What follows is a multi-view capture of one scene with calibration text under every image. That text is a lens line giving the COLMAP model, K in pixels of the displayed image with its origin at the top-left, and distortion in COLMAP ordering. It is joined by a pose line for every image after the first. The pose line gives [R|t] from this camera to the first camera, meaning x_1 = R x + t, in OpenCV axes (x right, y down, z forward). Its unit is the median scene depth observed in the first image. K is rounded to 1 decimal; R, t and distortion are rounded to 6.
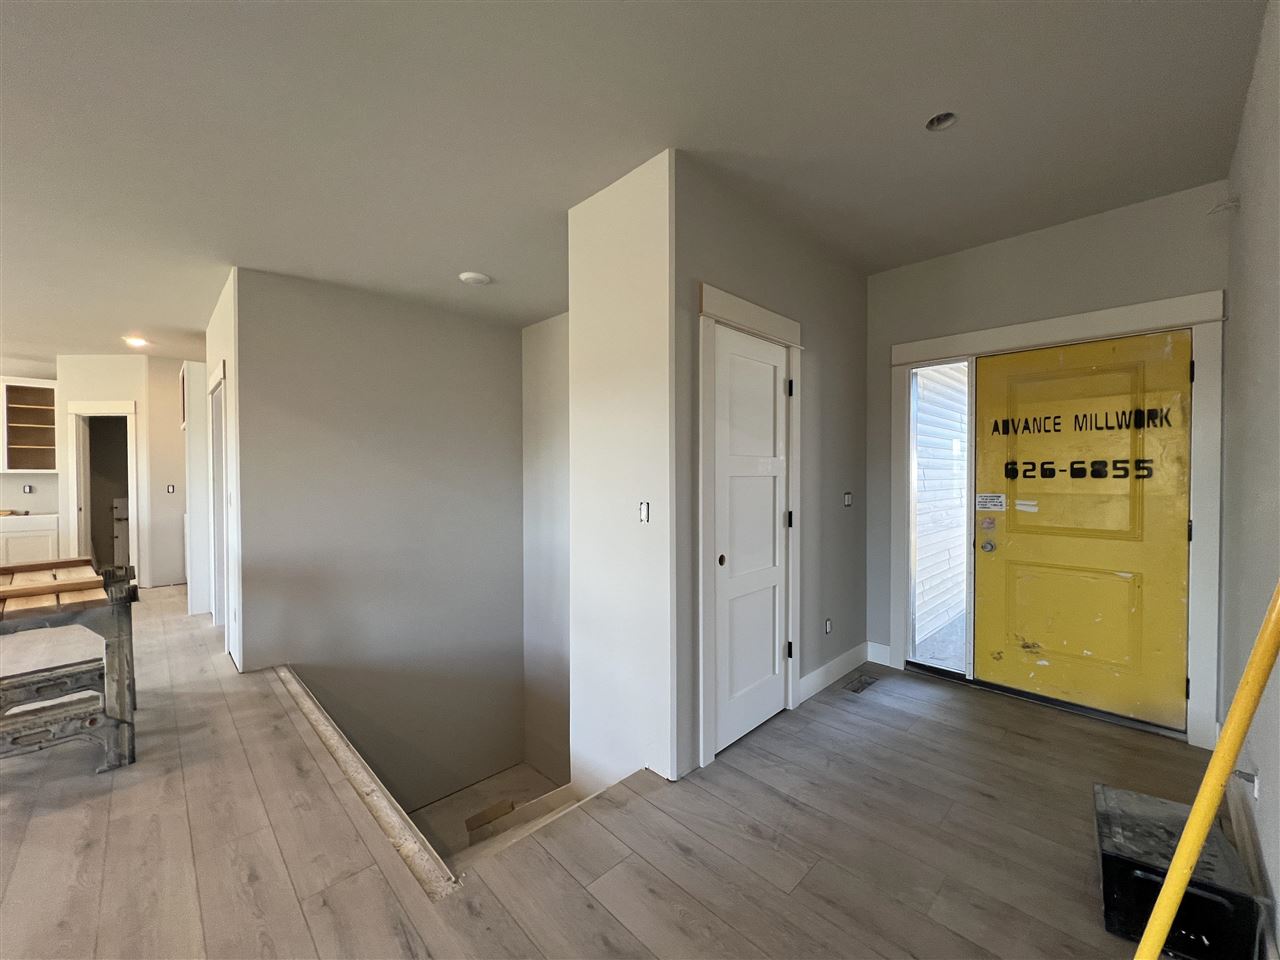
lens RADIAL K [[508.8, 0, 640.0], [0, 508.8, 480.0], [0, 0, 1]] dist [-0.001325, -0.000146]
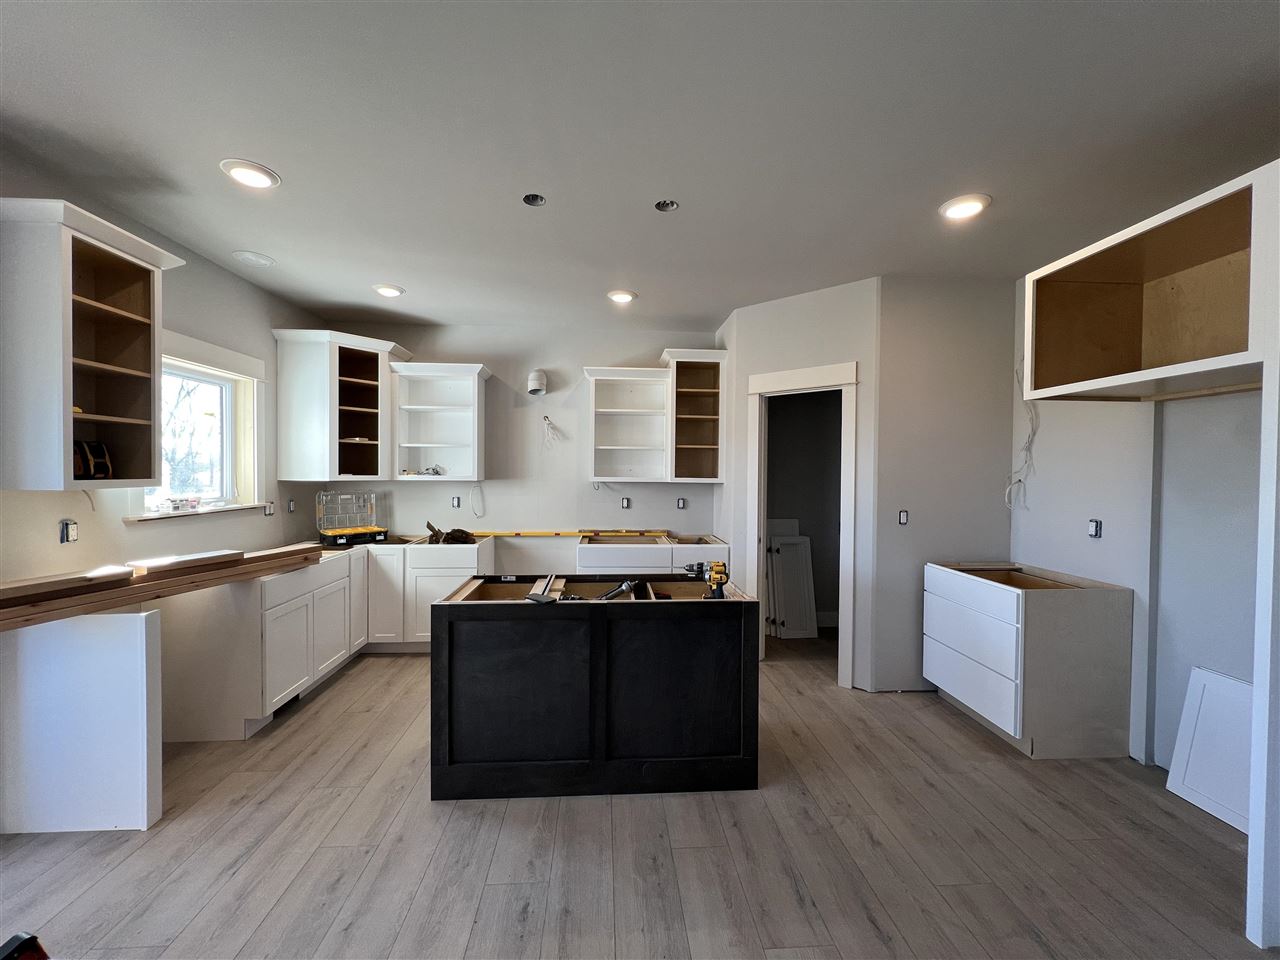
lens RADIAL K [[523.0, 0, 640.0], [0, 523.0, 480.0], [0, 0, 1]] dist [-0.000230, -0.000036]
pose [[0.766935, 0.020491, -0.641397, -0.787320], [-0.020188, 0.999766, 0.007800, -0.021668], [0.641407, 0.006967, 0.767169, 0.383875]]
